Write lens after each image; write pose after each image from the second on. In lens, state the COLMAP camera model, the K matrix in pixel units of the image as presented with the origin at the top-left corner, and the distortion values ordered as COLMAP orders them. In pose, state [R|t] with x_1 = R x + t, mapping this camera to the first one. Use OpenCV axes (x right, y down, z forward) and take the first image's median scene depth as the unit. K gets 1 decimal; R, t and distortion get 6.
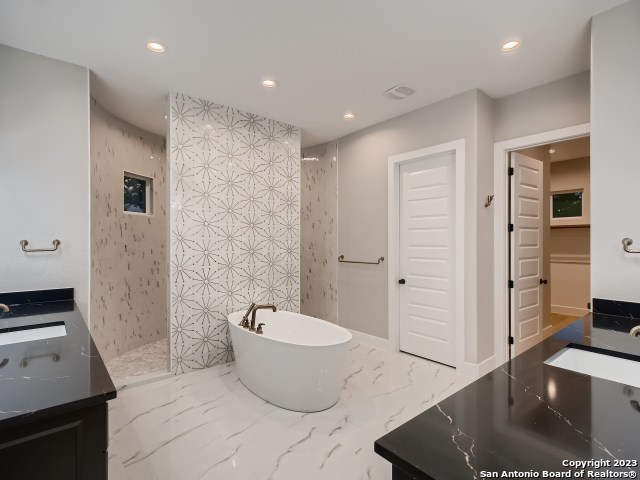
lens RADIAL K [[319.8, 0, 320.2], [0, 319.8, 236.6], [0, 0, 1]] dist [0.002650, 0.002202]
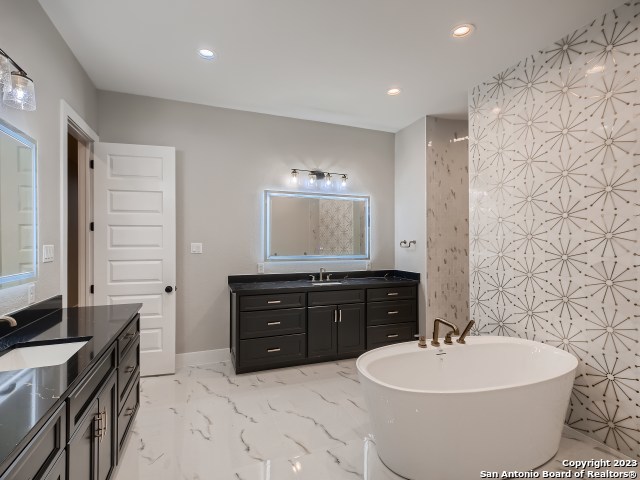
lens RADIAL K [[319.8, 0, 320.2], [0, 319.8, 236.6], [0, 0, 1]] dist [0.002650, 0.002202]
pose [[-0.322778, -0.015171, -0.946353, 0.566973], [0.013148, 0.999703, -0.020510, 0.013829], [0.946383, -0.019063, -0.322483, 0.795353]]
